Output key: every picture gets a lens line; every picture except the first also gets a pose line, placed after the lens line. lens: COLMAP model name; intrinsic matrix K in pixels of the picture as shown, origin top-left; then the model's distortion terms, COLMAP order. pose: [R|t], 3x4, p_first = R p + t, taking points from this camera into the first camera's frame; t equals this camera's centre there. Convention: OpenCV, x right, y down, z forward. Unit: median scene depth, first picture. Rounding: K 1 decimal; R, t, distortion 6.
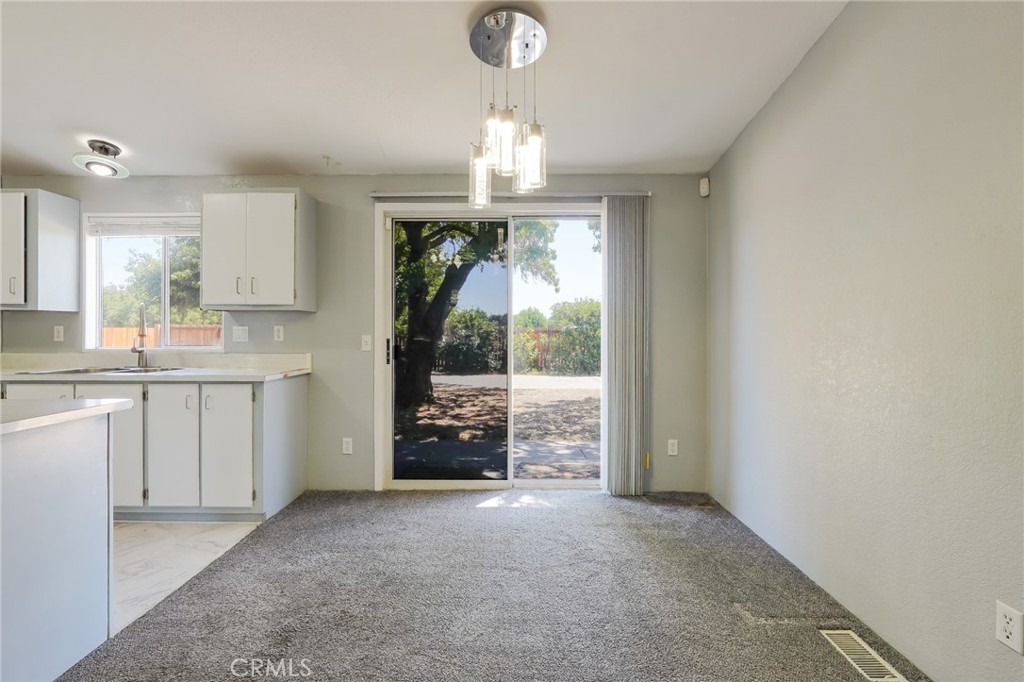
lens RADIAL K [[475.9, 0, 509.2], [0, 475.9, 331.4], [0, 0, 1]] dist [-0.019123, 0.007512]
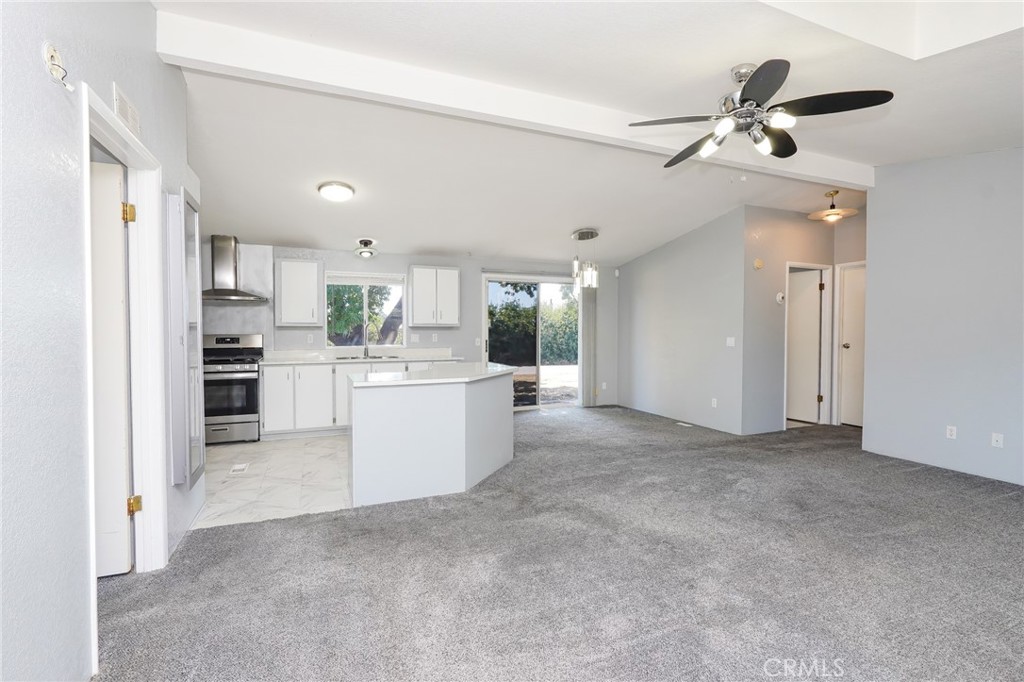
lens RADIAL K [[475.9, 0, 520.4], [0, 475.9, 339.2], [0, 0, 1]] dist [-0.019123, 0.007512]
pose [[0.913442, -0.010276, 0.406839, -1.011108], [0.001366, 0.999753, 0.022185, -0.033369], [-0.406967, -0.019709, 0.913230, -0.975302]]
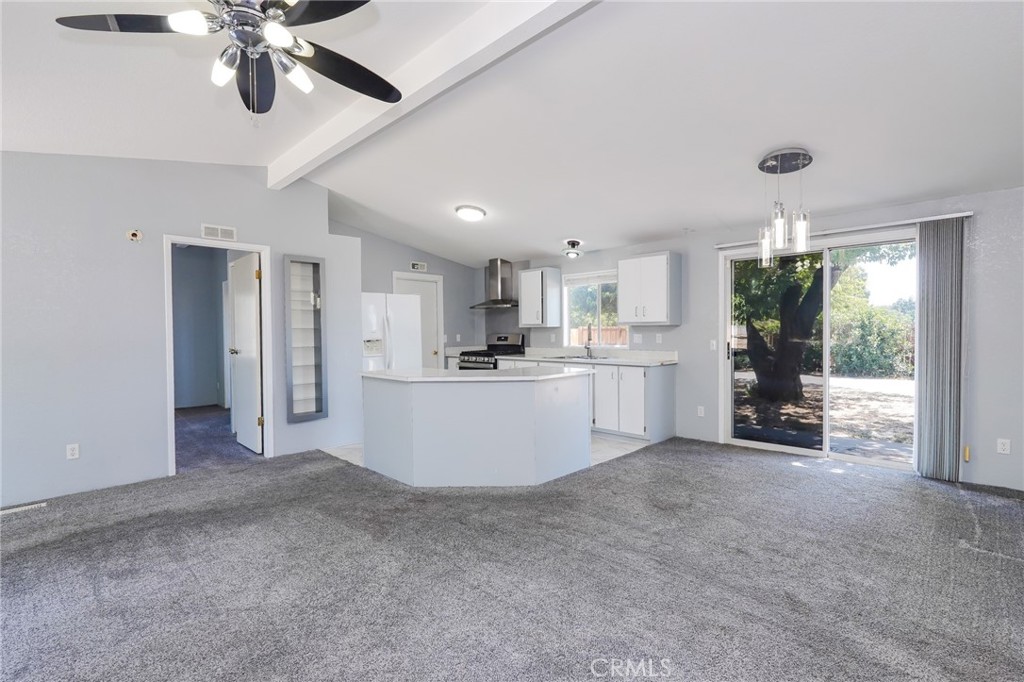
lens RADIAL K [[475.9, 0, 510.9], [0, 475.9, 341.5], [0, 0, 1]] dist [-0.019123, 0.007512]
pose [[0.716343, 0.007322, -0.697709, 0.307591], [0.010872, 0.999706, 0.021653, -0.027653], [0.697663, -0.023097, 0.716053, -0.559145]]
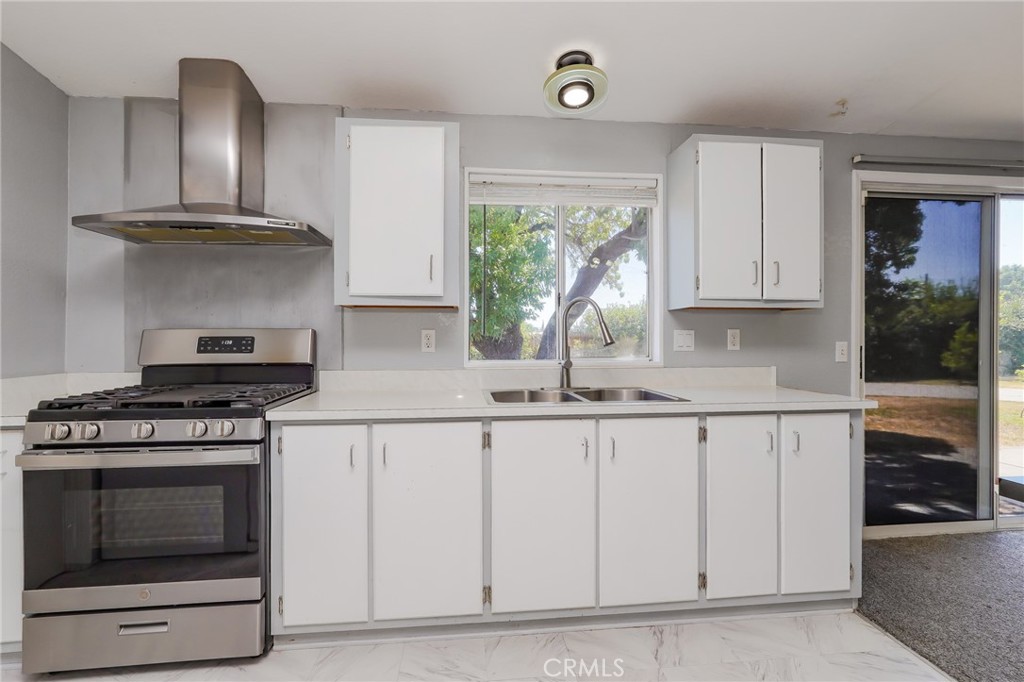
lens RADIAL K [[475.9, 0, 509.1], [0, 475.9, 336.6], [0, 0, 1]] dist [-0.019123, 0.007512]
pose [[0.993804, -0.003036, 0.111104, -0.965010], [0.003430, 0.999989, -0.003351, 0.000332], [-0.111092, 0.003712, 0.993803, 0.318796]]
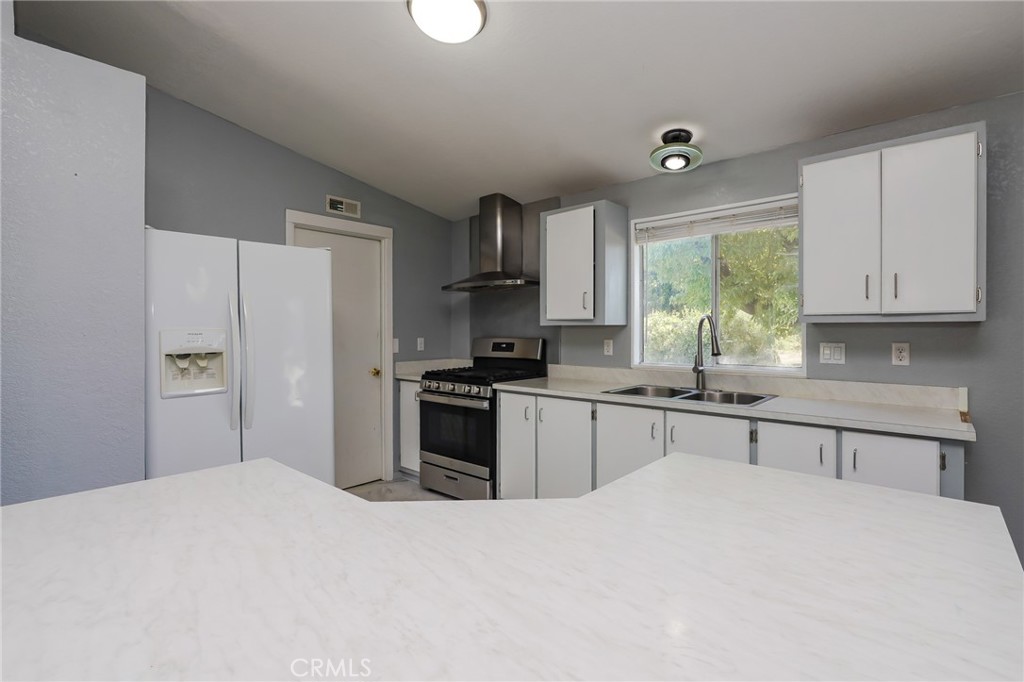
lens RADIAL K [[475.9, 0, 505.1], [0, 475.9, 330.9], [0, 0, 1]] dist [-0.019123, 0.007512]
pose [[0.746590, -0.002165, -0.665281, -0.484694], [0.002781, 0.999996, -0.000134, -0.031970], [0.665279, -0.001750, 0.746593, 0.129164]]
